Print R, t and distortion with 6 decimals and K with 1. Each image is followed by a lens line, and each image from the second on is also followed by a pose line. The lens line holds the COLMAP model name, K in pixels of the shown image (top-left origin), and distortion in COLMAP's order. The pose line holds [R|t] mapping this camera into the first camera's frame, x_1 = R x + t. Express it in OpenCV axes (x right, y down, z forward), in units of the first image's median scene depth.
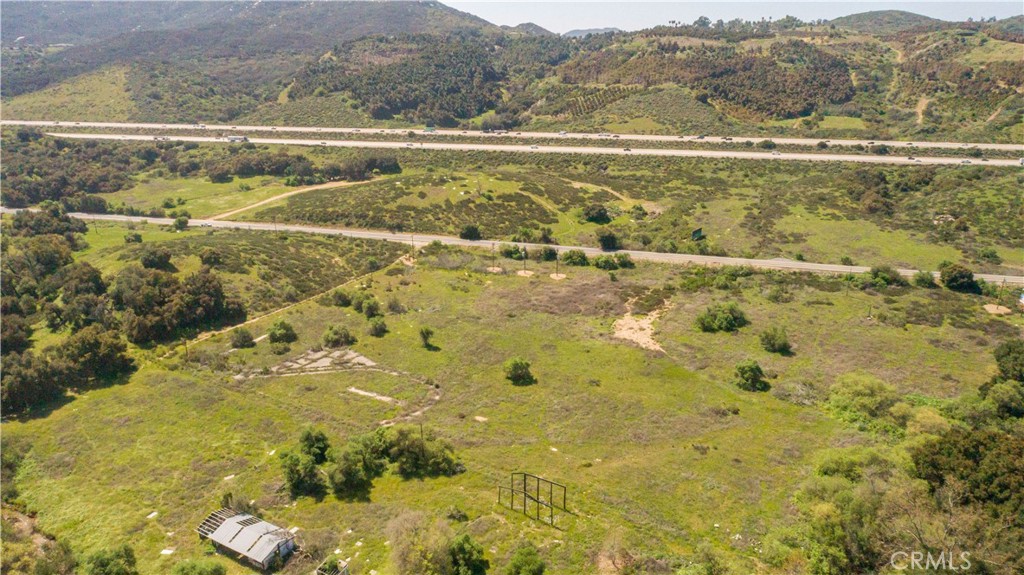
lens RADIAL K [[695.5, 0, 512.9], [0, 695.5, 289.0], [0, 0, 1]] dist [-0.010123, 0.011400]
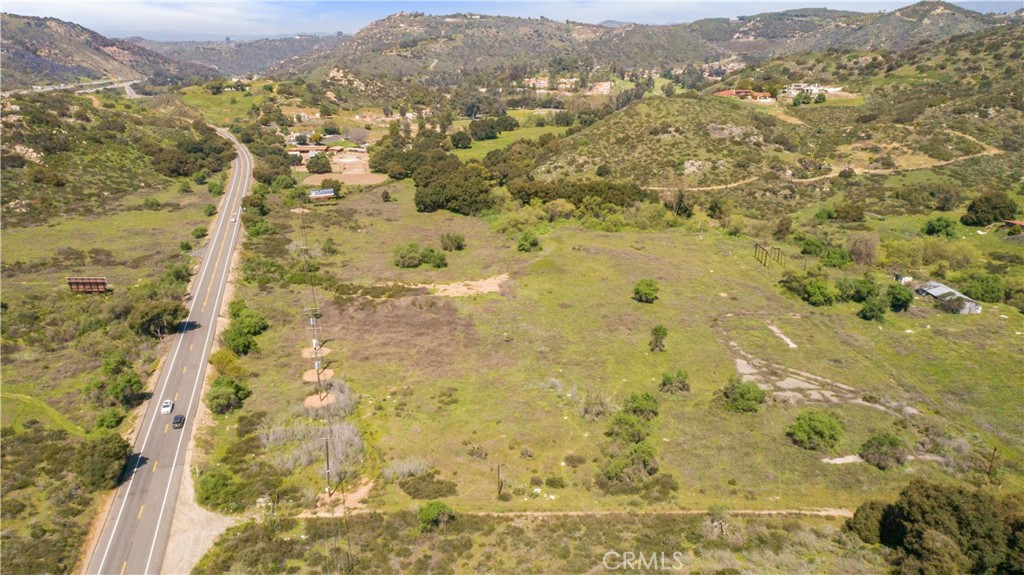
lens RADIAL K [[695.5, 0, 512.9], [0, 695.5, 289.0], [0, 0, 1]] dist [-0.010123, 0.011400]
pose [[-0.541596, -0.274037, 0.794719, -0.251071], [0.277890, 0.833864, 0.476915, -0.154792], [-0.793380, 0.479140, -0.375465, 0.545657]]
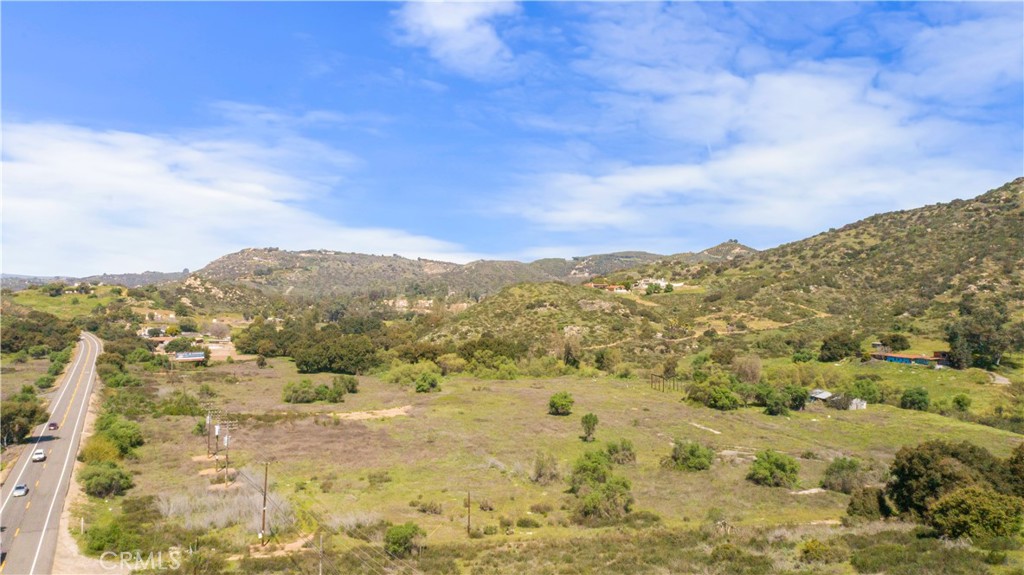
lens RADIAL K [[695.5, 0, 512.9], [0, 695.5, 289.0], [0, 0, 1]] dist [-0.010123, 0.011400]
pose [[-0.708378, 0.001753, 0.705831, -0.233994], [0.228001, 0.946956, 0.226471, -0.102965], [-0.667995, 0.321357, -0.671202, 0.591490]]
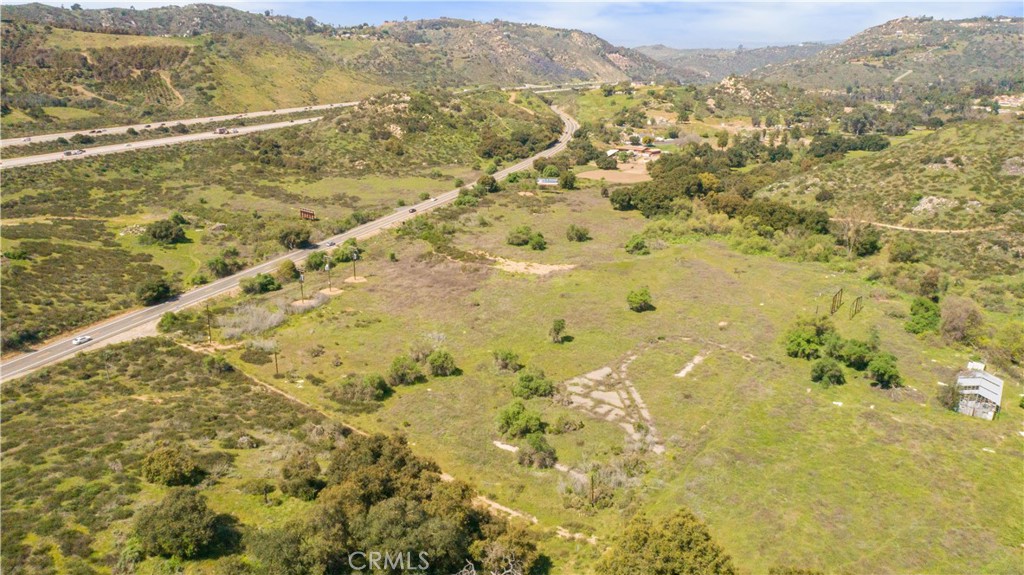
lens RADIAL K [[695.5, 0, 512.9], [0, 695.5, 289.0], [0, 0, 1]] dist [-0.010123, 0.011400]
pose [[0.119379, -0.316352, 0.941100, -0.354540], [0.322104, 0.908950, 0.264686, -0.085147], [-0.939147, 0.271534, 0.210408, 0.336435]]
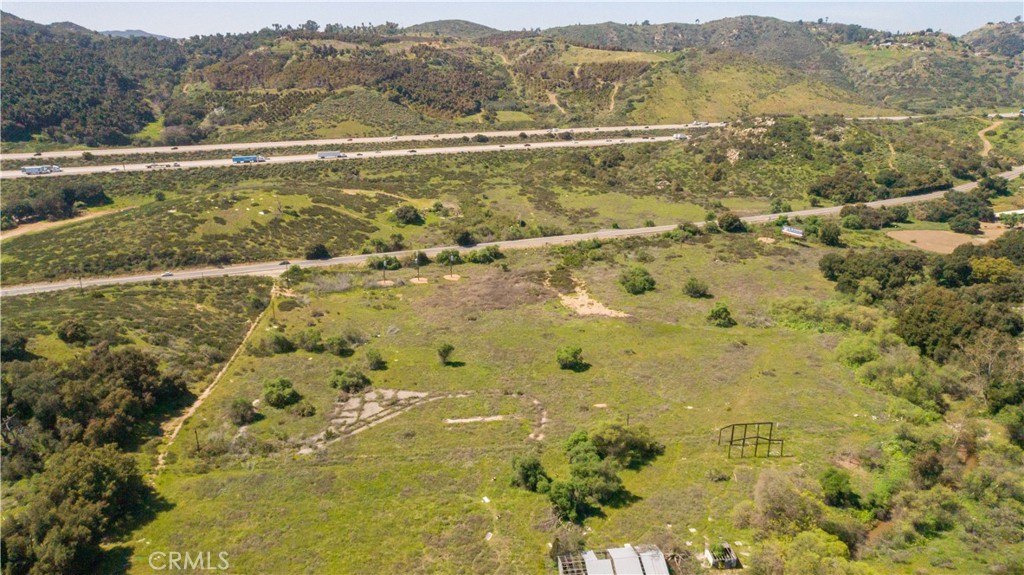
lens RADIAL K [[695.5, 0, 512.9], [0, 695.5, 289.0], [0, 0, 1]] dist [-0.010123, 0.011400]
pose [[0.806800, -0.186542, 0.560603, -0.219101], [0.190402, 0.980318, 0.052183, -0.019092], [-0.559304, 0.064639, 0.826439, 0.066855]]
